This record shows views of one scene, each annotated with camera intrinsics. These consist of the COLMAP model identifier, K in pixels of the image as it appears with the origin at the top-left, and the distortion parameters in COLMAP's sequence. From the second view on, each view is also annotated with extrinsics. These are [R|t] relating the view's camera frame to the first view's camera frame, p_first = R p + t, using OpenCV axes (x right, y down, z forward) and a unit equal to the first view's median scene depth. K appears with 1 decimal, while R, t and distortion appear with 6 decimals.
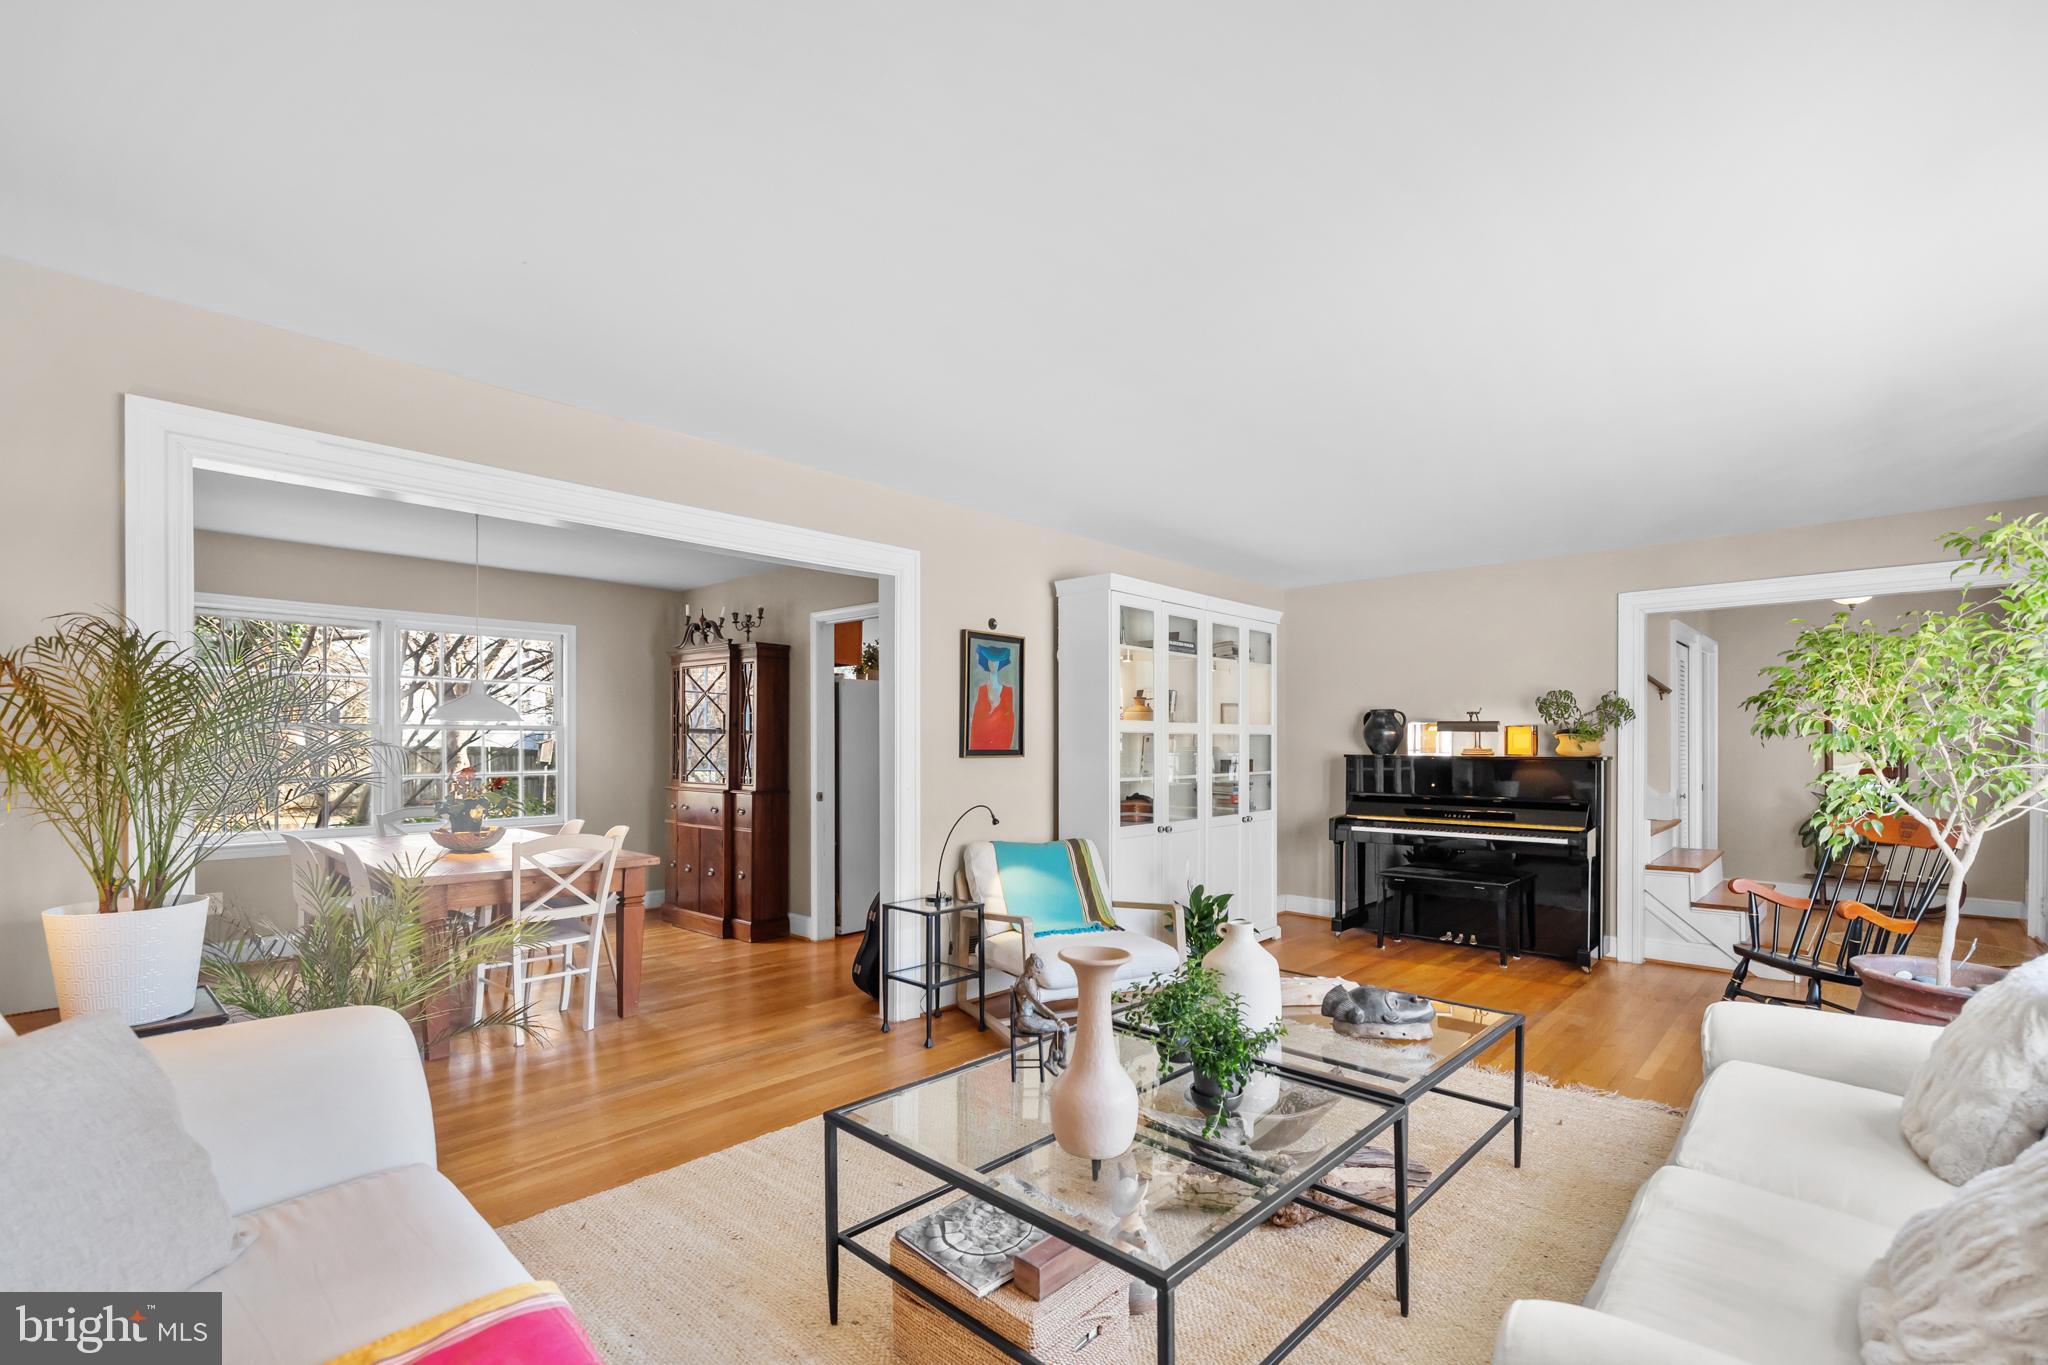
lens RADIAL K [[868.9, 0, 1013.8], [0, 868.9, 751.7], [0, 0, 1]] dist [0.000787, 0.000092]
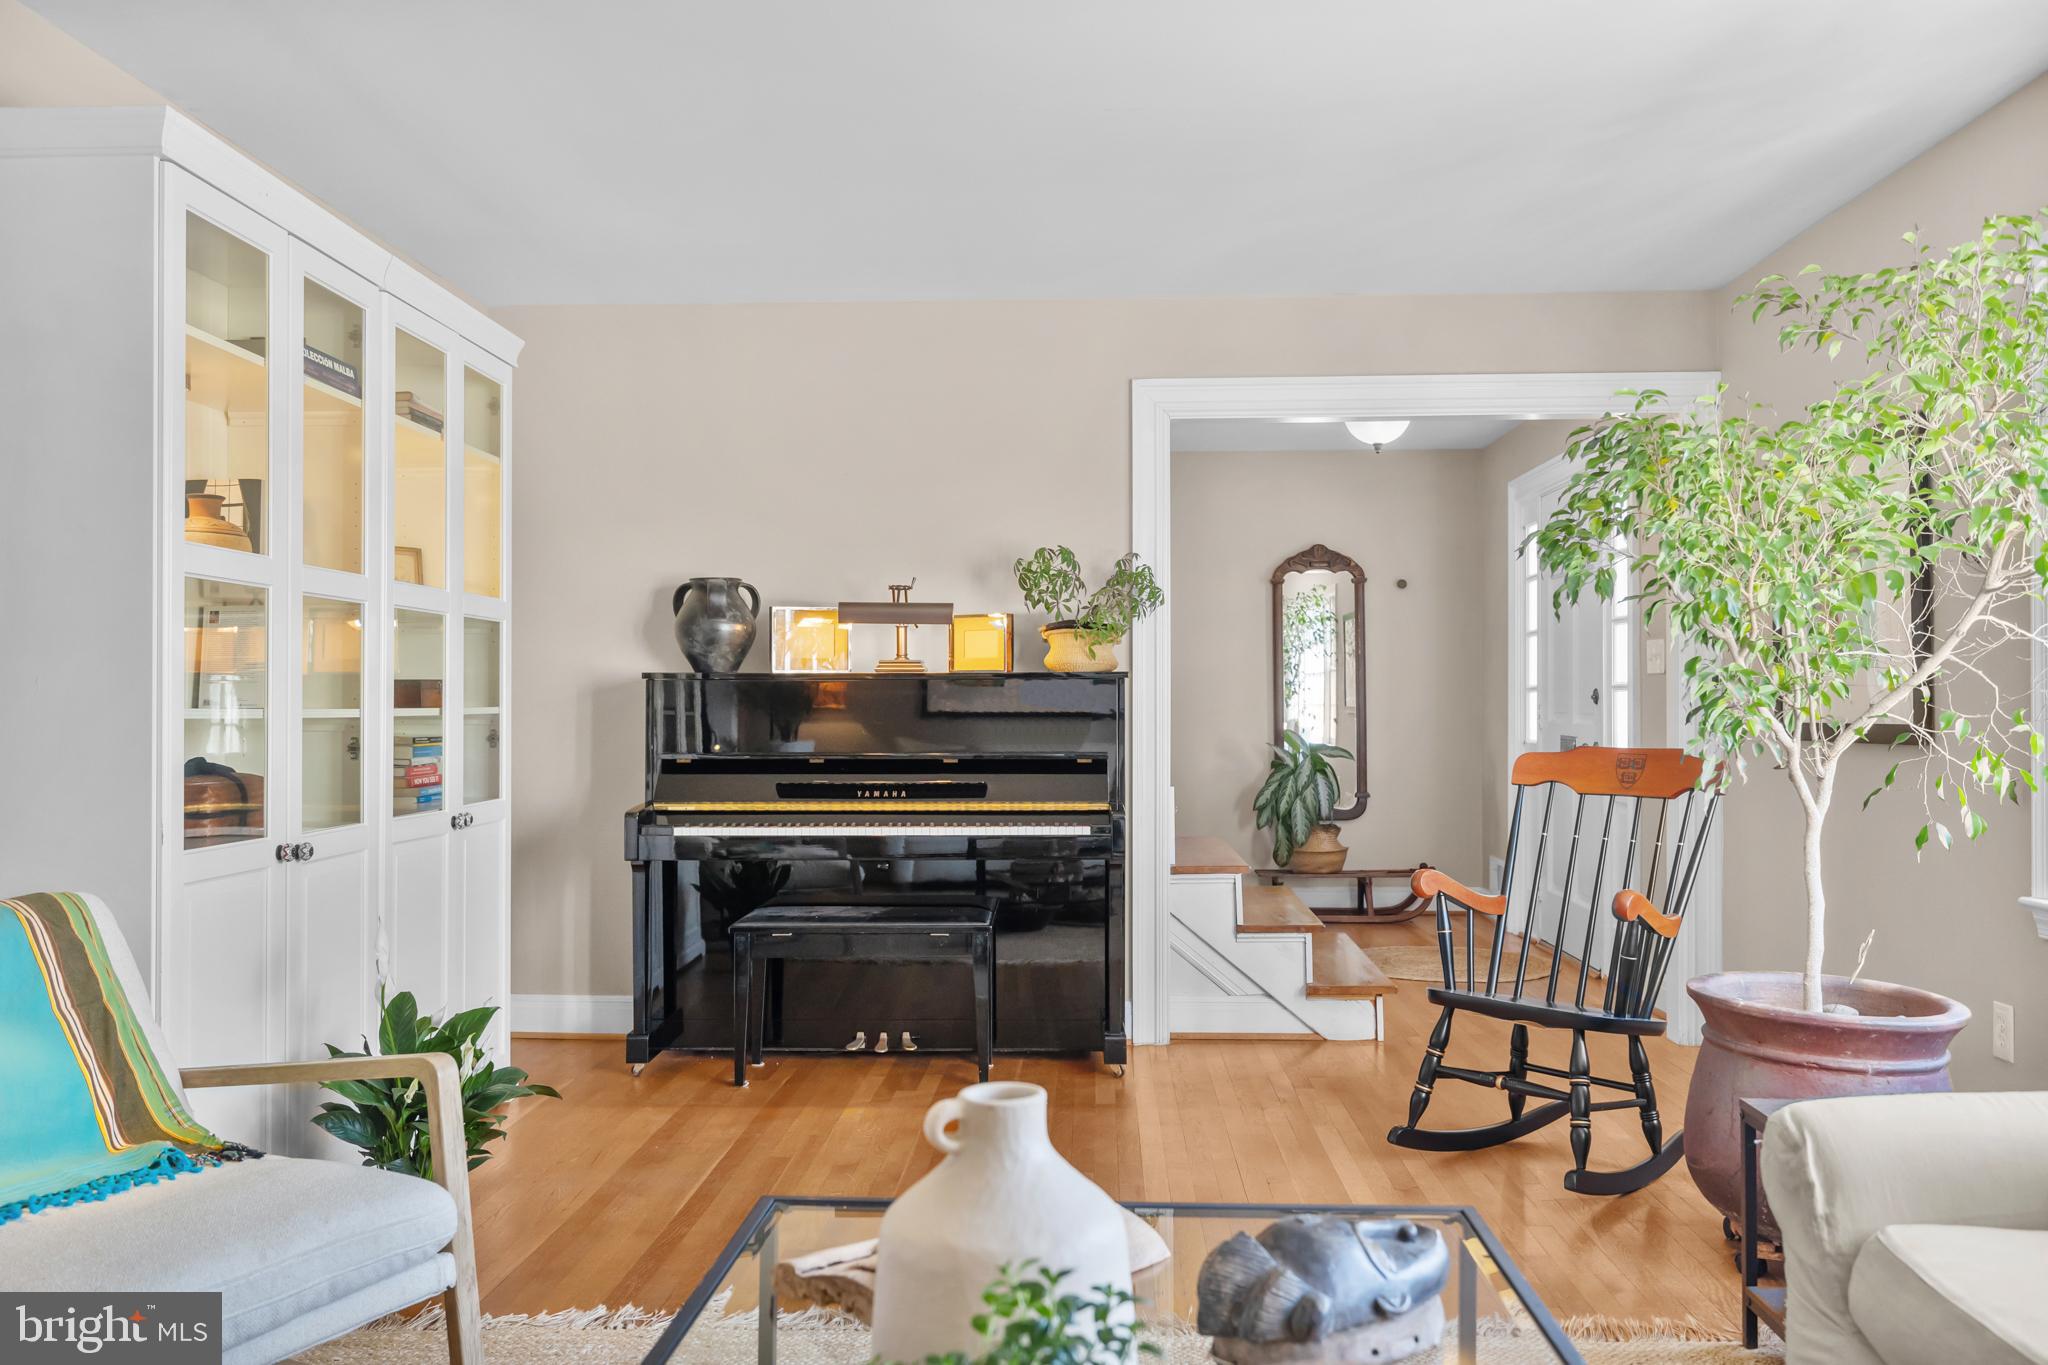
lens RADIAL K [[1659.6, 0, 1019.6], [0, 1659.6, 680.0], [0, 0, 1]] dist [0.003537, 0.004788]
pose [[0.756119, 0.008228, 0.654382, -0.050615], [0.004448, 0.999833, -0.017712, 0.027881], [-0.654419, 0.016303, 0.755956, 0.245609]]
